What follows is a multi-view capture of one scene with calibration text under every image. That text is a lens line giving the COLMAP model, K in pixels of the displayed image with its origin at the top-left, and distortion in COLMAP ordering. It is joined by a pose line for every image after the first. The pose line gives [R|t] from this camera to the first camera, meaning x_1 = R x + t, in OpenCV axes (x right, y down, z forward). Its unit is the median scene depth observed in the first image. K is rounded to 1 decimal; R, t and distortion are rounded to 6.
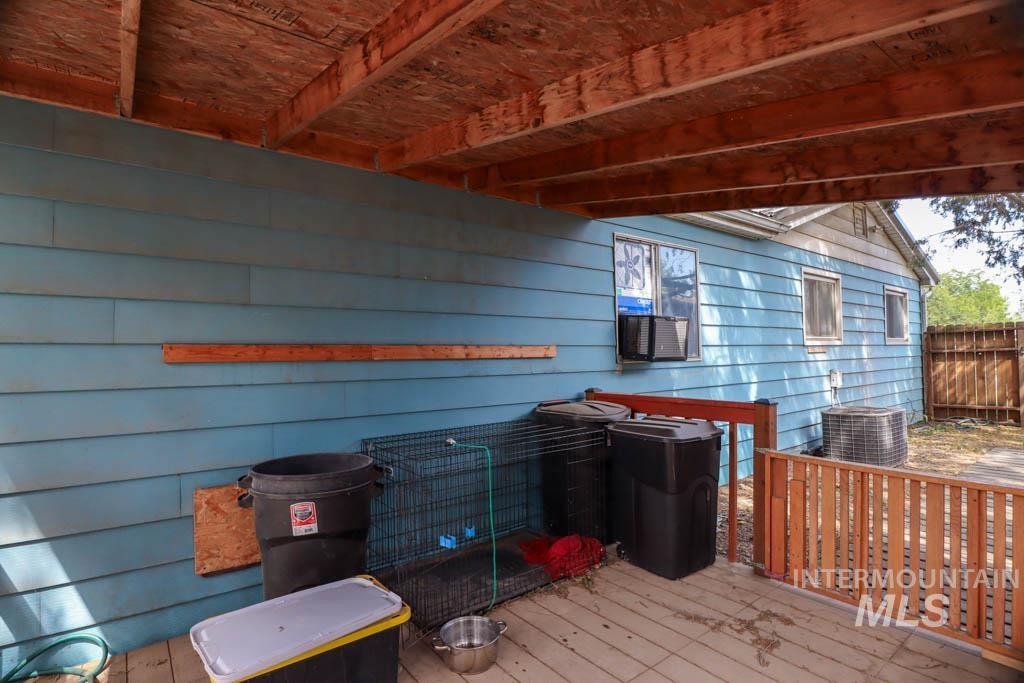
lens RADIAL K [[515.1, 0, 512.0], [0, 515.1, 347.8], [0, 0, 1]] dist [-0.029883, 0.006315]
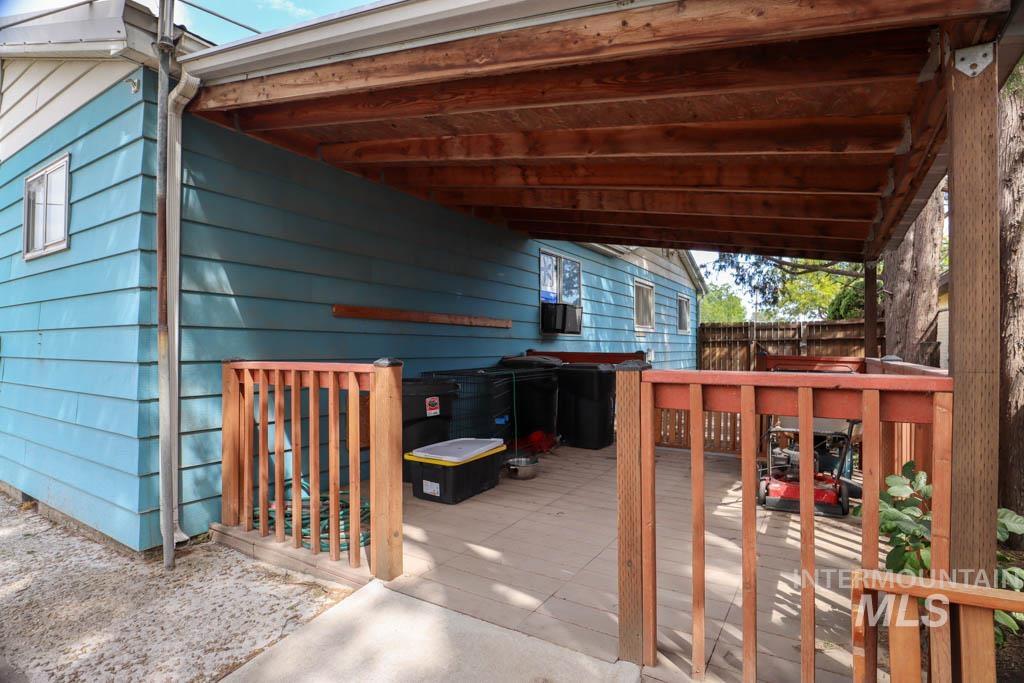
lens RADIAL K [[515.1, 0, 519.2], [0, 515.1, 345.4], [0, 0, 1]] dist [-0.029883, 0.006315]
pose [[0.933980, 0.019759, 0.356778, -0.258468], [-0.023268, 0.999714, 0.005545, 0.035804], [-0.356567, -0.013481, 0.934173, -0.258327]]
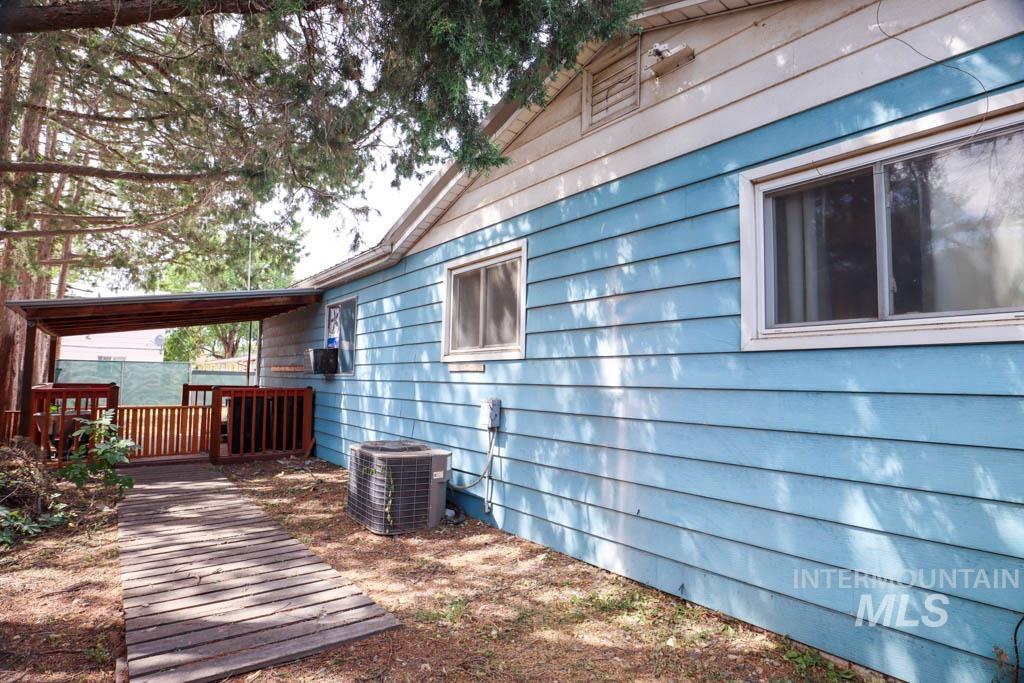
lens RADIAL K [[515.1, 0, 510.3], [0, 515.1, 348.5], [0, 0, 1]] dist [-0.029883, 0.006315]
pose [[0.019971, -0.042785, -0.998885, 1.365834], [0.000313, 0.999084, -0.042787, 0.008381], [0.999801, 0.000542, 0.019966, 1.080328]]
